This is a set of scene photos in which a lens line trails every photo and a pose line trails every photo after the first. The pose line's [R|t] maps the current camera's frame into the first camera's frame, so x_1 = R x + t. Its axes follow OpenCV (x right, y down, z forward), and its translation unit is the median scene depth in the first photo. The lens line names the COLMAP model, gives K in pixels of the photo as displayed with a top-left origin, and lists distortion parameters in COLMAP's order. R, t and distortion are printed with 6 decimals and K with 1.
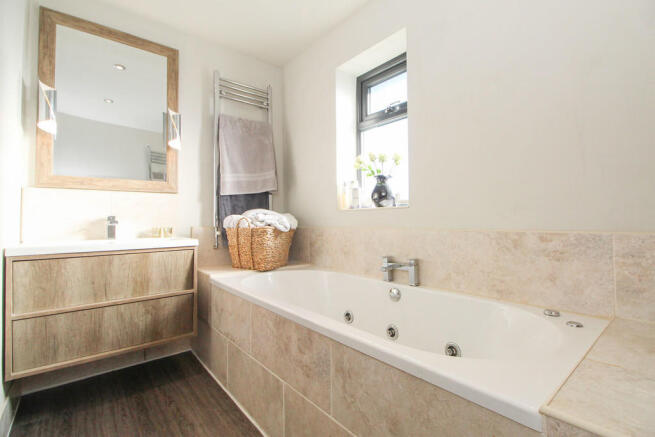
lens RADIAL K [[311.9, 0, 337.1], [0, 311.9, 212.6], [0, 0, 1]] dist [0.001479, -0.000161]
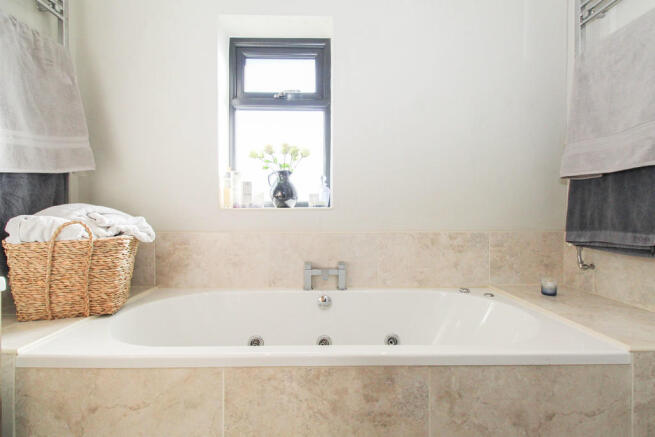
lens RADIAL K [[311.9, 0, 337.1], [0, 311.9, 212.6], [0, 0, 1]] dist [0.001479, -0.000161]
pose [[0.626900, 0.004447, 0.779087, -0.600852], [-0.026716, 0.999518, 0.015793, -0.026212], [-0.778642, -0.030715, 0.626716, 0.455145]]
